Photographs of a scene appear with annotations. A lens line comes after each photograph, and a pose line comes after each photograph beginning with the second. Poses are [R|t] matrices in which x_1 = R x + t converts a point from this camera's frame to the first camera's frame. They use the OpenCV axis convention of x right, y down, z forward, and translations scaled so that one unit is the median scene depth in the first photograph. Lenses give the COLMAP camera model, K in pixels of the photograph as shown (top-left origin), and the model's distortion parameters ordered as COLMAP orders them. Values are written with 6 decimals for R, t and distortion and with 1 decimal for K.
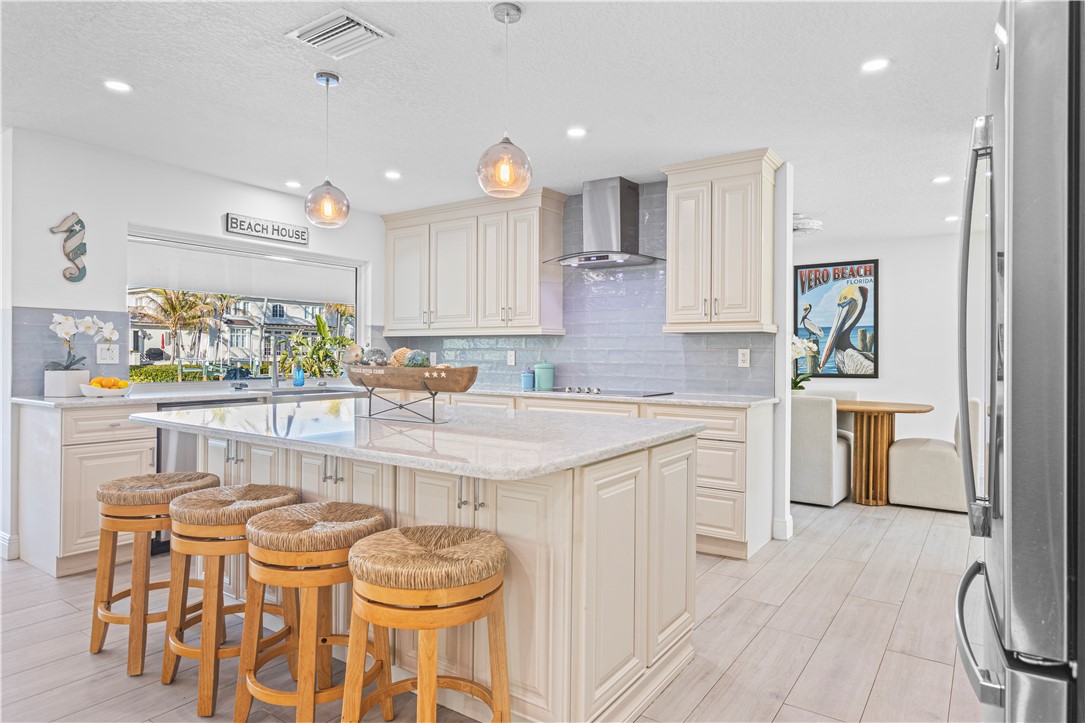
lens RADIAL K [[634.0, 0, 542.9], [0, 634.0, 362.0], [0, 0, 1]] dist [0.001489, 0.000715]
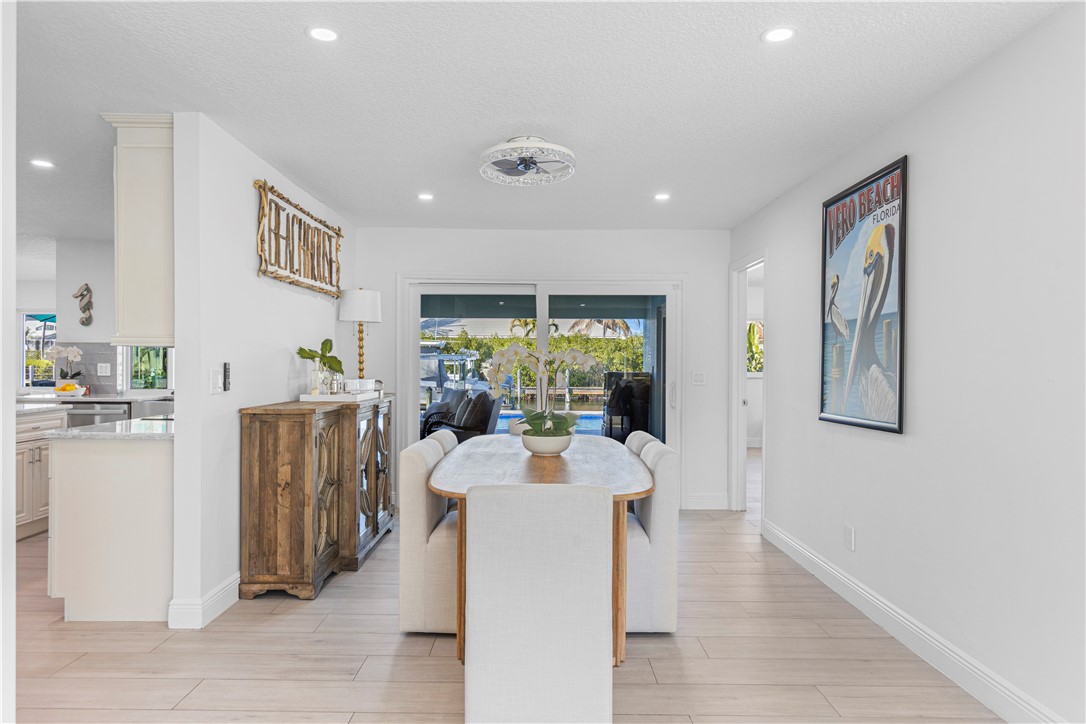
lens RADIAL K [[687.8, 0, 541.3], [0, 687.8, 364.3], [0, 0, 1]] dist [-0.000343, -0.000431]
pose [[0.565359, -0.004114, -0.824835, 1.103062], [-0.016935, 0.999719, -0.016594, -0.013217], [0.824671, 0.023350, 0.565130, 0.769046]]
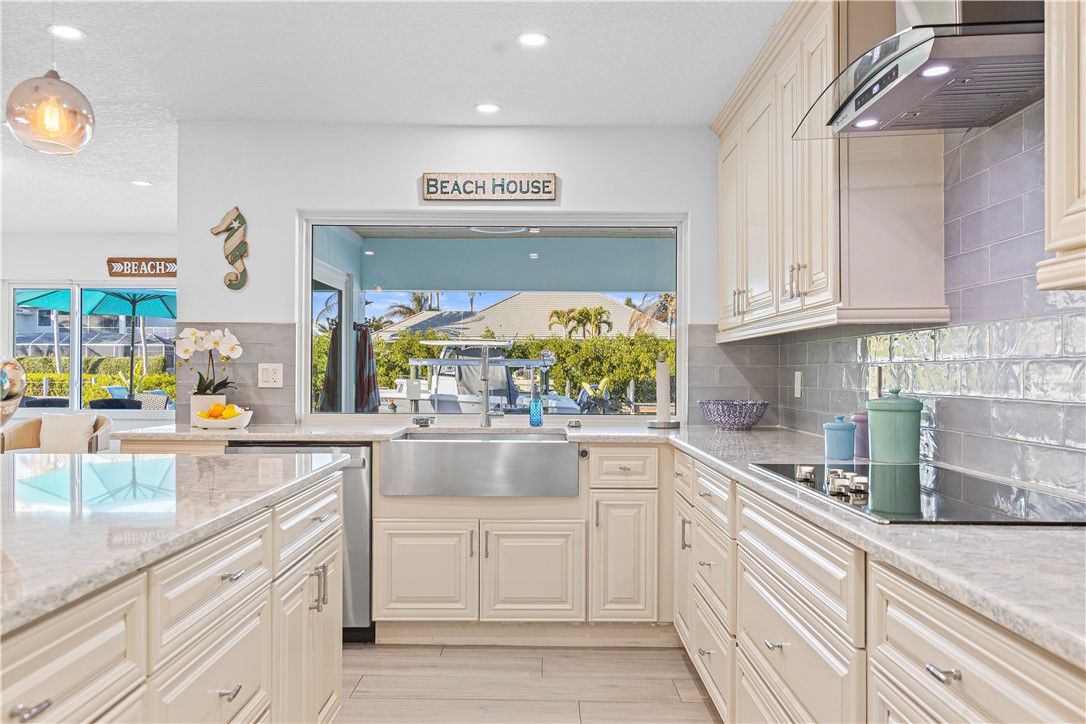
lens RADIAL K [[863.1, 0, 538.9], [0, 863.1, 357.0], [0, 0, 1]] dist [0.043720, 0.004078]
pose [[0.550248, -0.023358, -0.834675, 0.343479], [-0.012851, 0.999253, -0.036435, -0.000707], [0.834903, 0.030775, 0.549537, 0.562112]]
